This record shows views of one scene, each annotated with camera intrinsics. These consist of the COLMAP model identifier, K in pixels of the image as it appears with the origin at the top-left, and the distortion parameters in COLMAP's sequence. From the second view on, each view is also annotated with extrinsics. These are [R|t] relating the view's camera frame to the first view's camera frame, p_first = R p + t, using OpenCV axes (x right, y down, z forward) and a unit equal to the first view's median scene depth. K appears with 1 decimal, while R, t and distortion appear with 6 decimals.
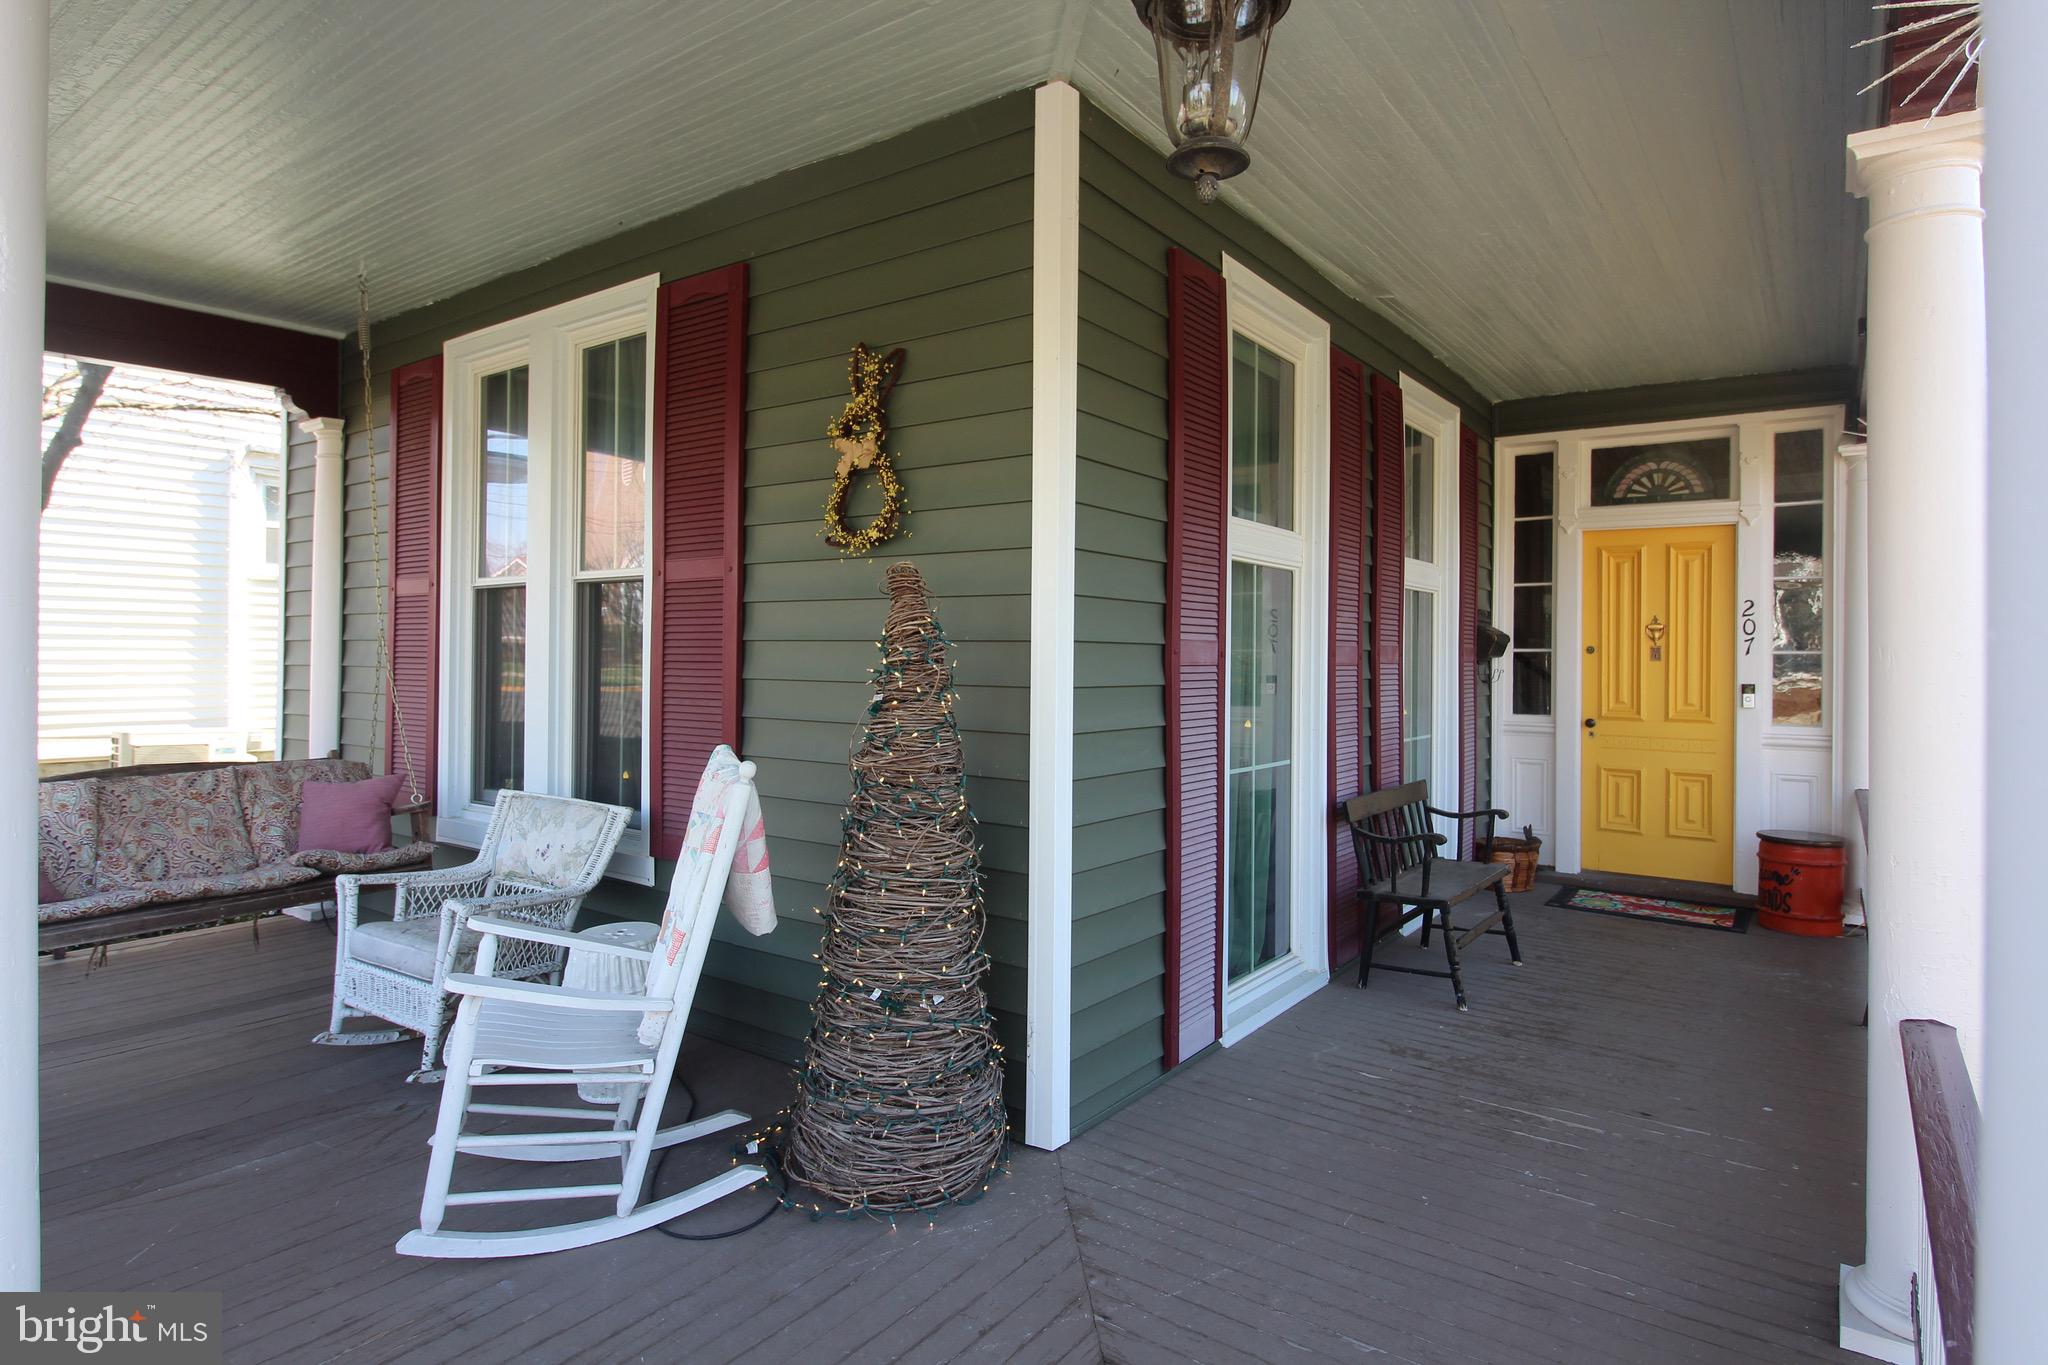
lens RADIAL K [[1126.4, 0, 1024.0], [0, 1126.4, 655.2], [0, 0, 1]] dist [0.000929, 0.000100]
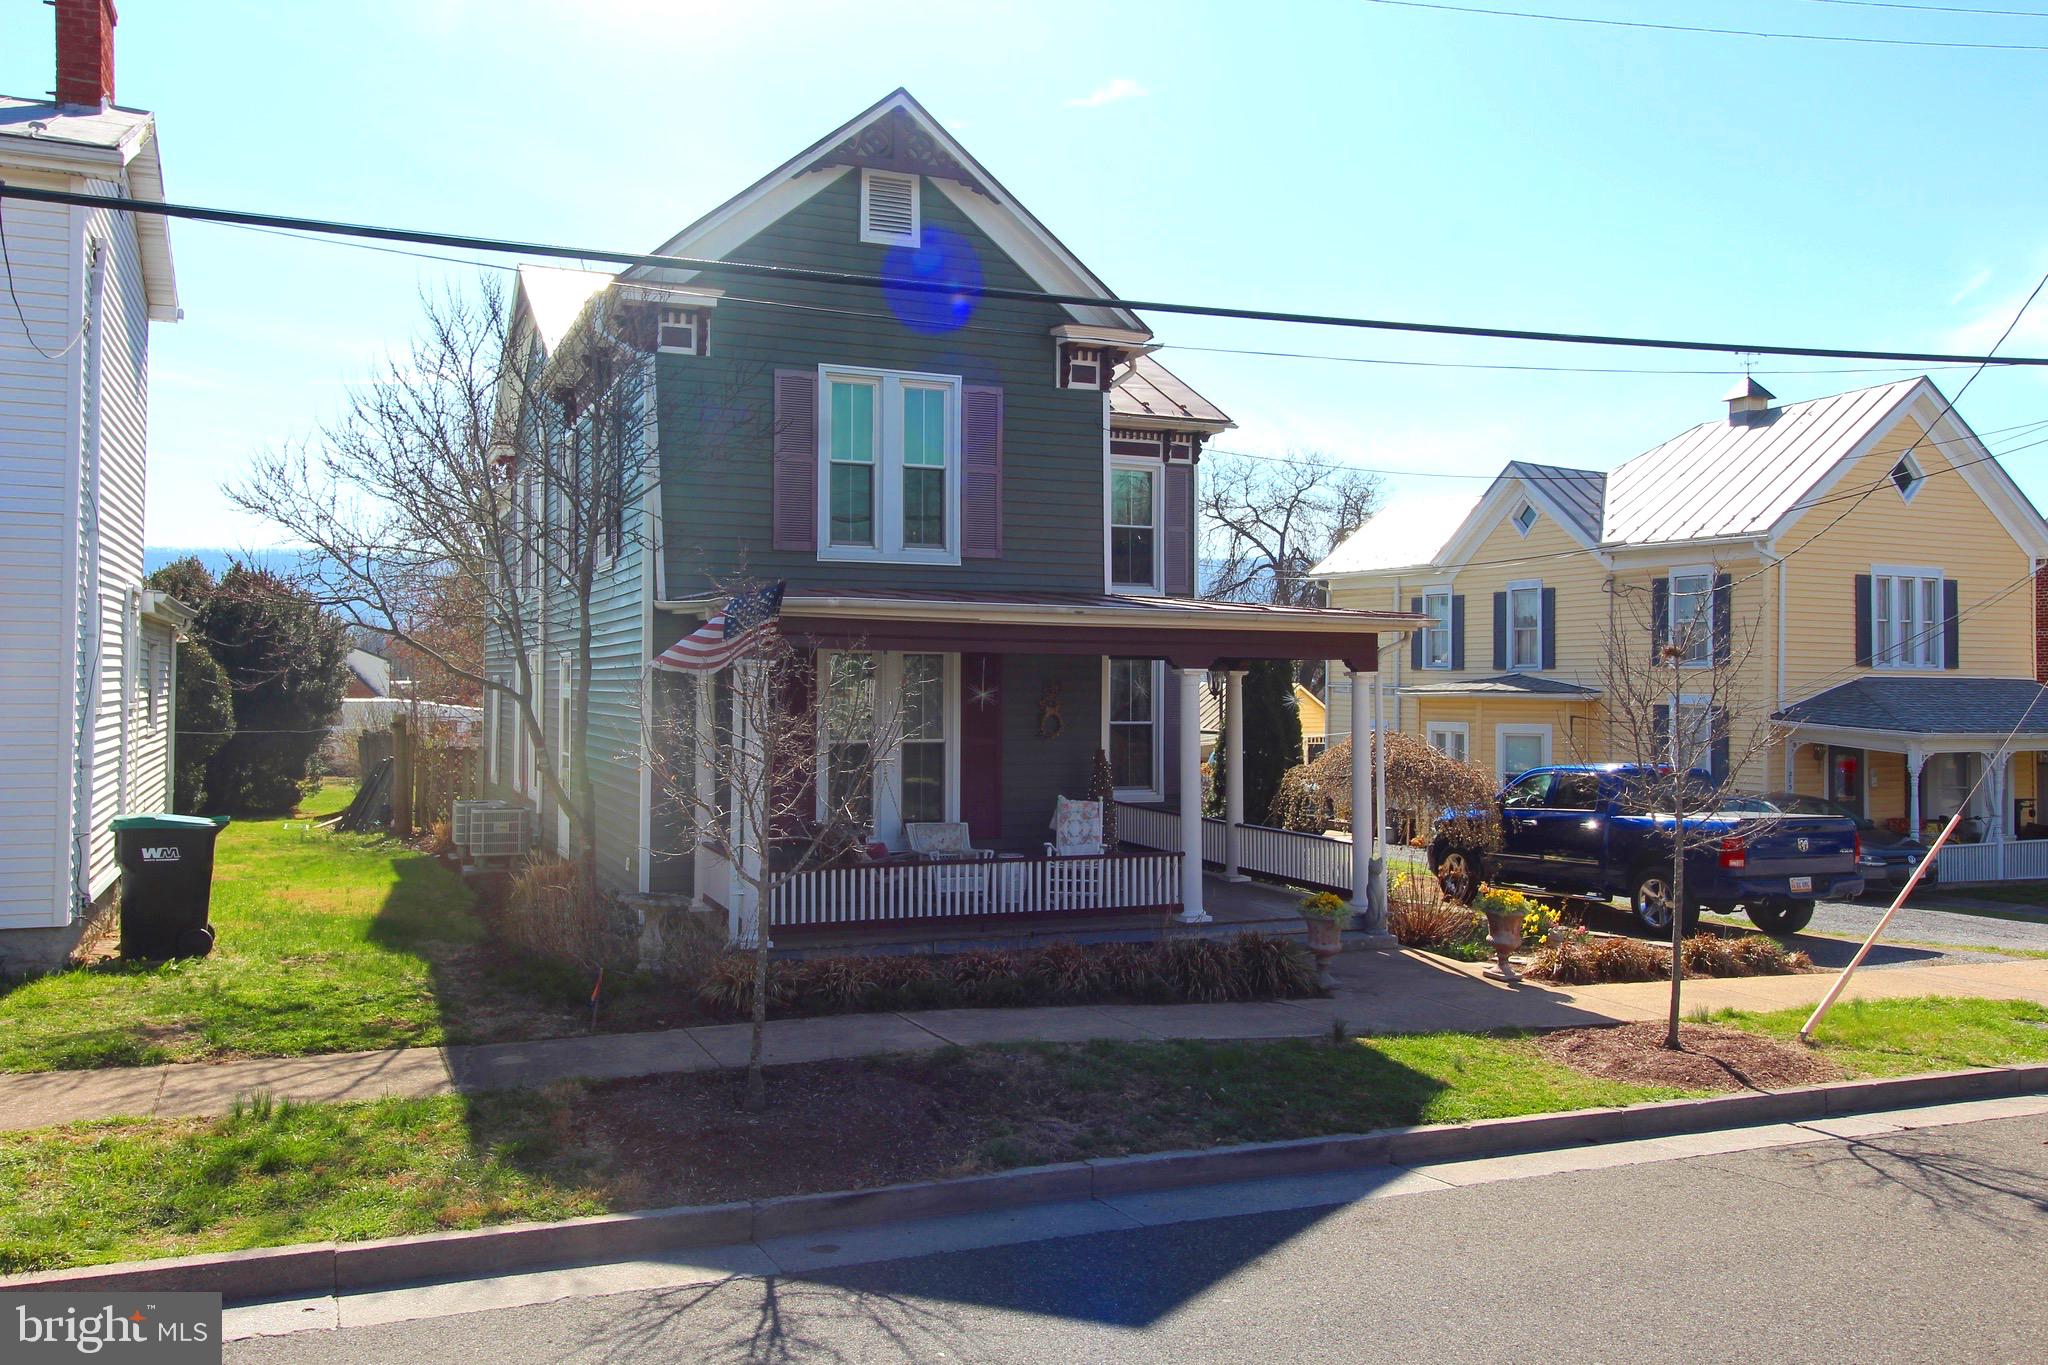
lens RADIAL K [[1634.7, 0, 1024.0], [0, 1634.7, 682.5], [0, 0, 1]] dist [0.014513, 0.006871]
pose [[0.512120, -0.007213, 0.858884, -2.544084], [-0.001214, 0.999958, 0.009121, -0.173261], [-0.858913, -0.005713, 0.512089, -0.867689]]
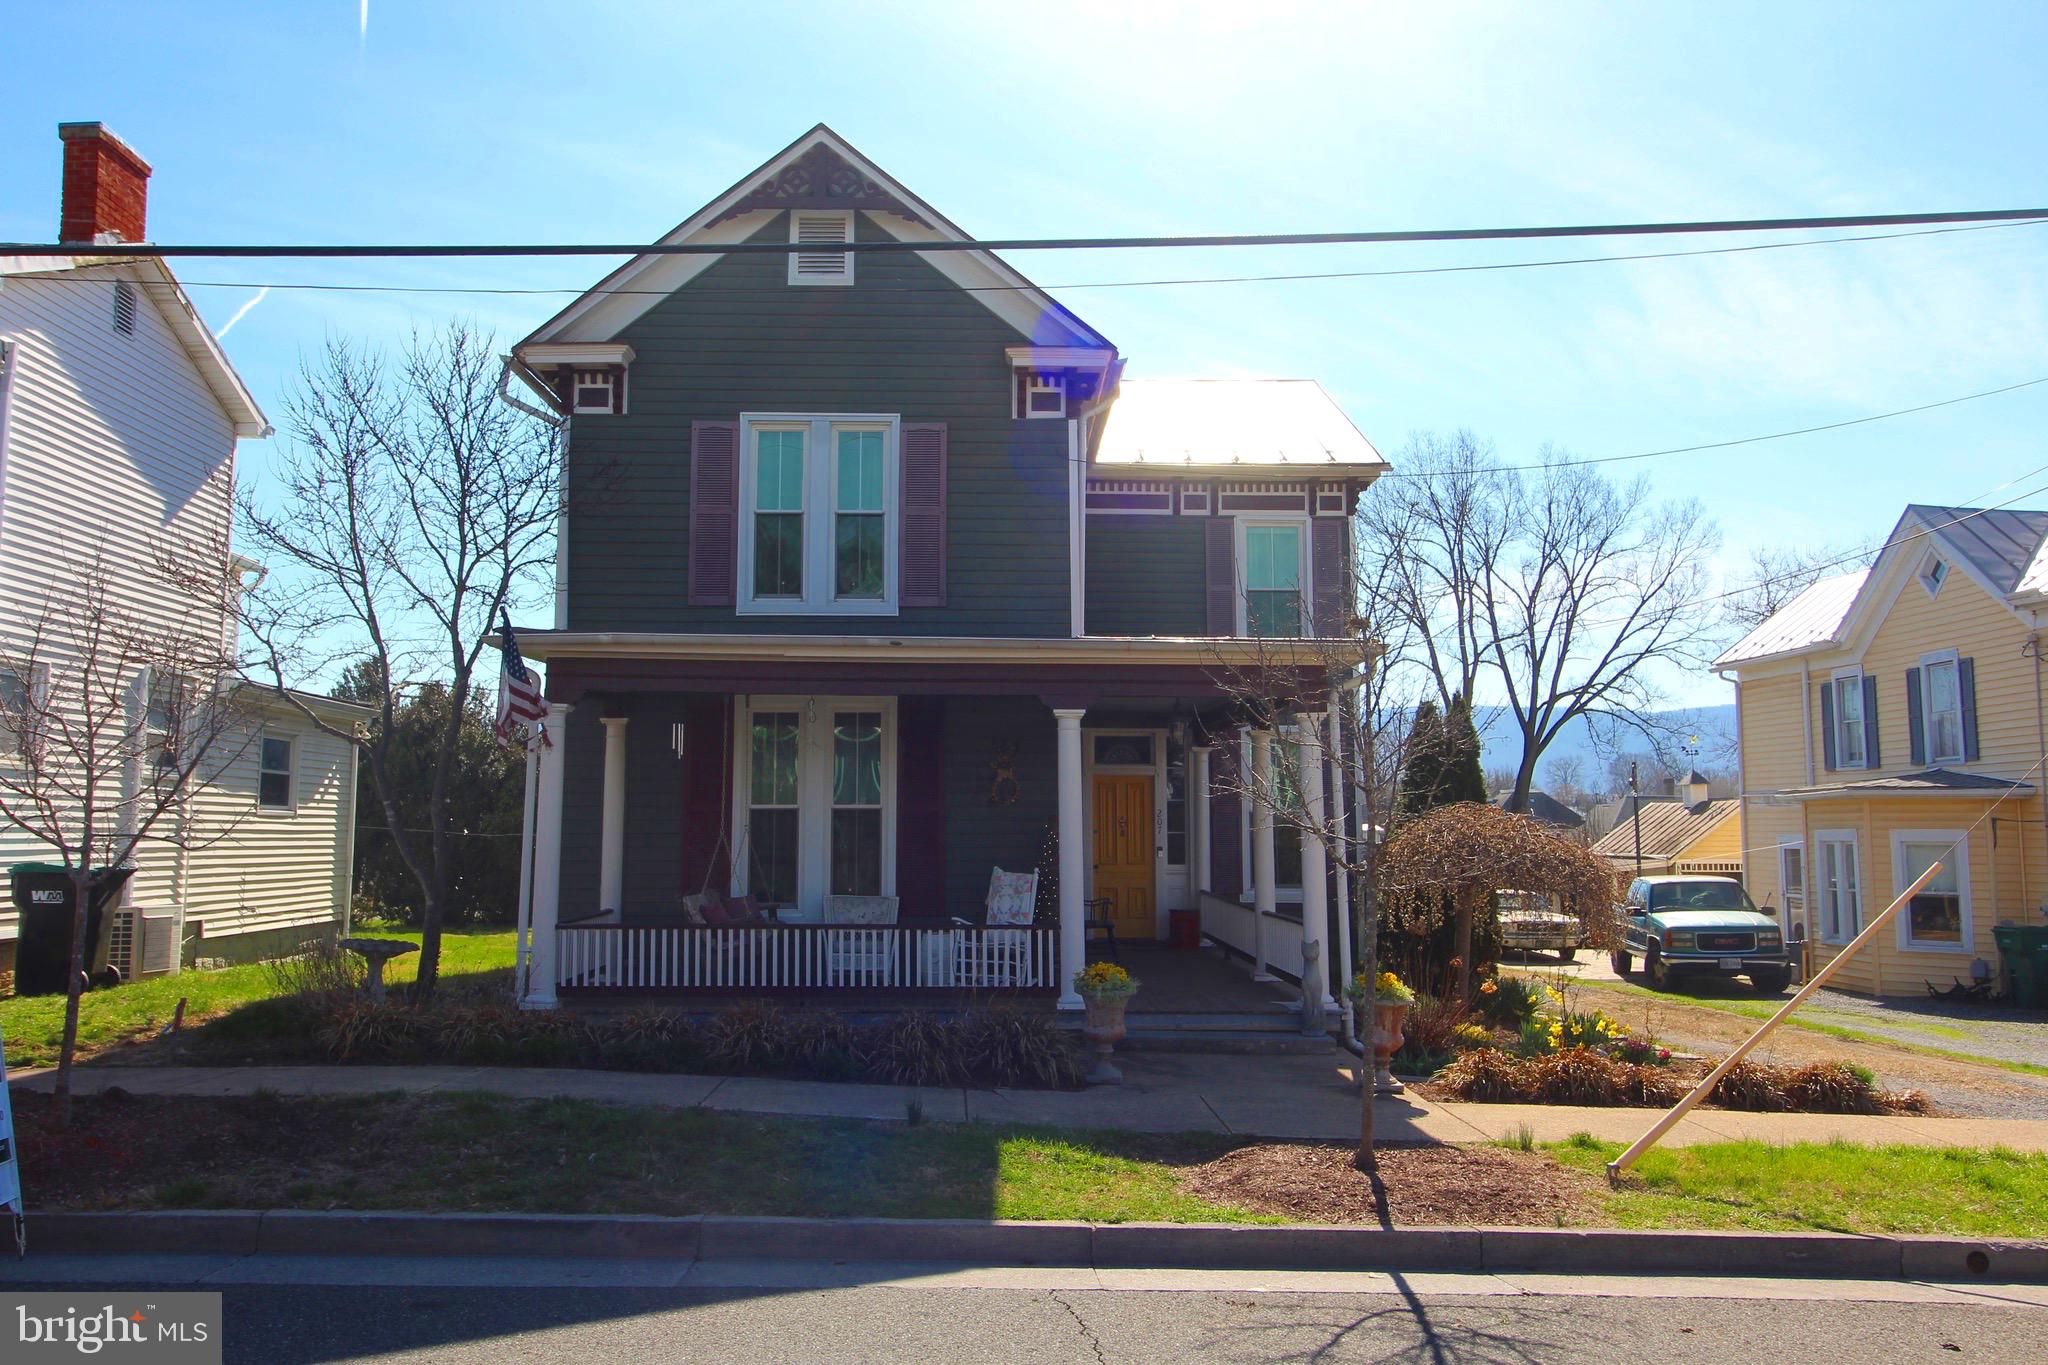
lens RADIAL K [[1634.7, 0, 1024.0], [0, 1634.7, 682.5], [0, 0, 1]] dist [0.014513, 0.006871]
pose [[0.798729, 0.048408, 0.599740, -1.582816], [0.005948, 0.996074, -0.088320, -0.014948], [-0.601661, 0.074111, 0.795306, -1.496777]]
